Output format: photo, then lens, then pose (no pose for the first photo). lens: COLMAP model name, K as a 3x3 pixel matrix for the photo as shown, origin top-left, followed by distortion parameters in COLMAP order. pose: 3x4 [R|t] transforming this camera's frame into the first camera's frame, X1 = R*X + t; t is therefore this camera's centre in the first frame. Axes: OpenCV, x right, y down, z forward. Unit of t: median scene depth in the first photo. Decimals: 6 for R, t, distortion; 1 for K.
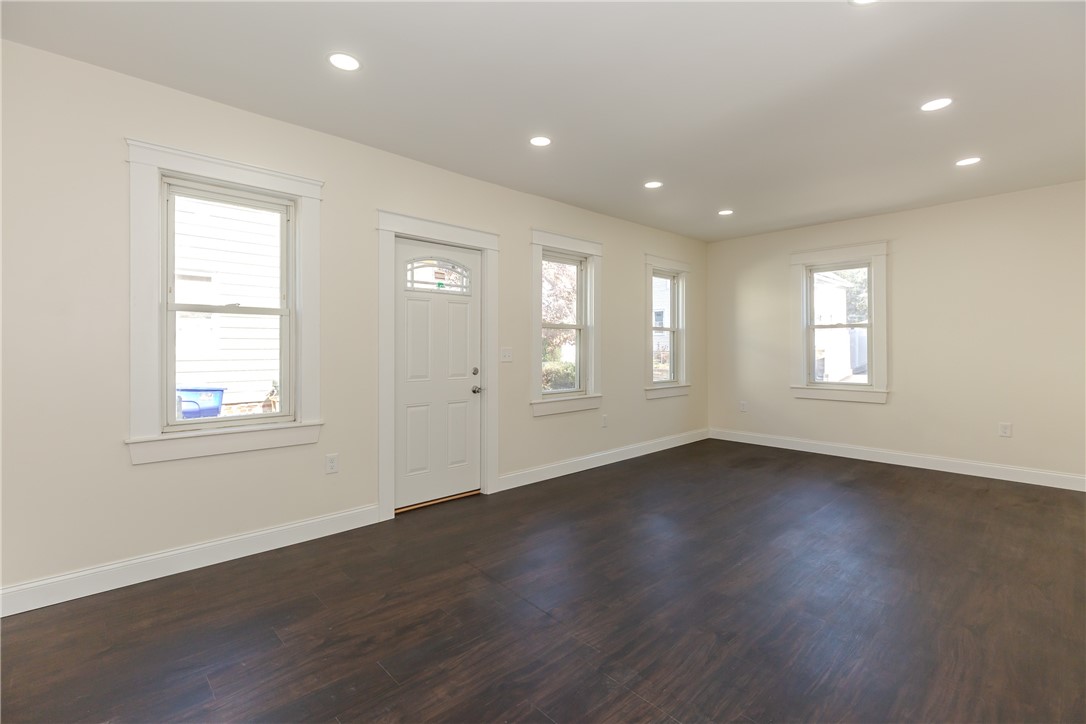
lens RADIAL K [[480.6, 0, 555.6], [0, 480.6, 340.9], [0, 0, 1]] dist [0.002260, -0.000533]
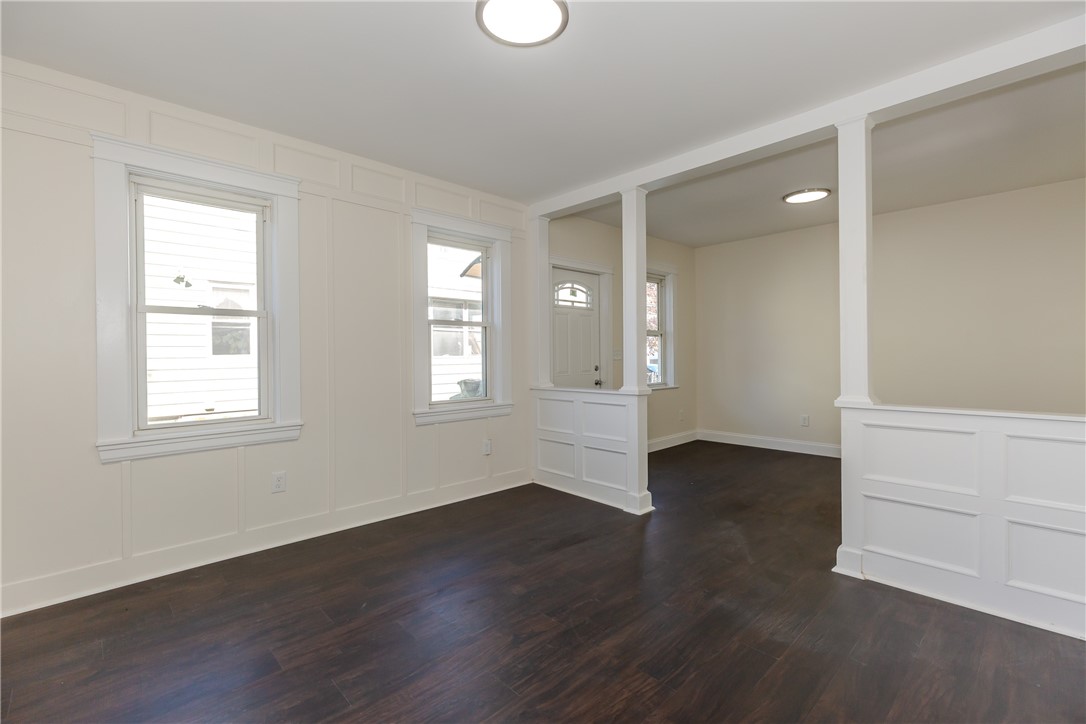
lens RADIAL K [[480.6, 0, 539.3], [0, 480.6, 363.3], [0, 0, 1]] dist [0.002260, -0.000533]
pose [[0.999969, 0.002611, 0.007420, -0.284739], [-0.002903, 0.999207, 0.039722, -0.001179], [-0.007311, -0.039742, 0.999183, -0.258085]]
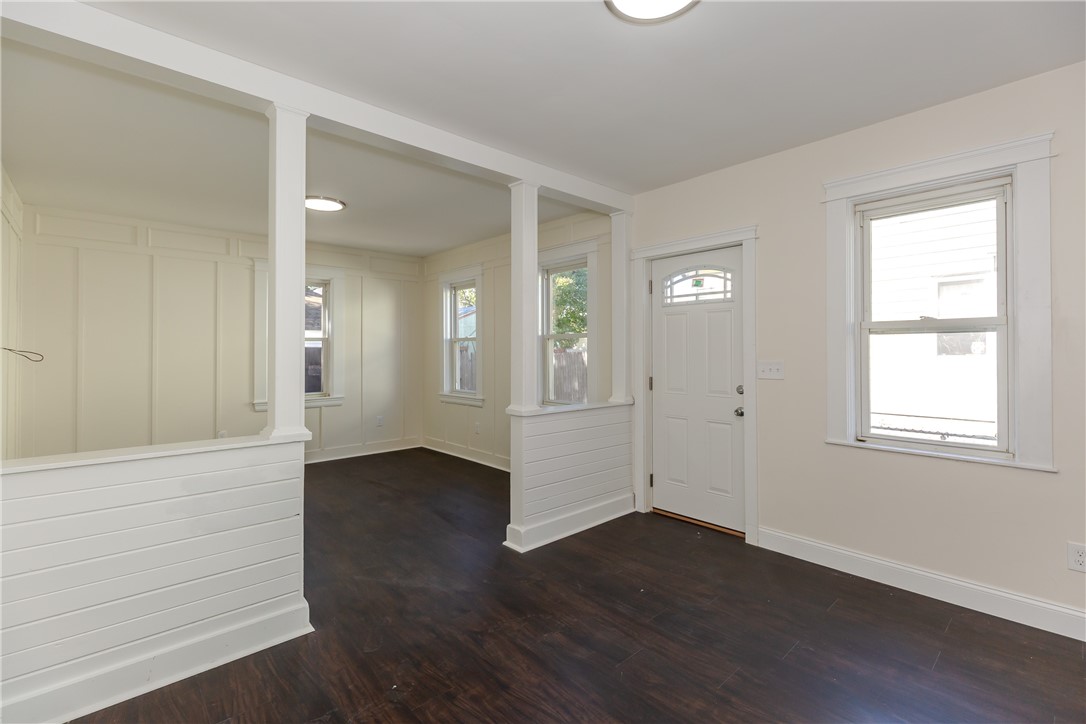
lens RADIAL K [[480.6, 0, 535.4], [0, 480.6, 353.7], [0, 0, 1]] dist [0.002260, -0.000533]
pose [[-0.005782, -0.008847, -0.999944, 0.584684], [0.001133, 0.999960, -0.008854, 0.006023], [0.999983, -0.001184, -0.005772, 0.567416]]
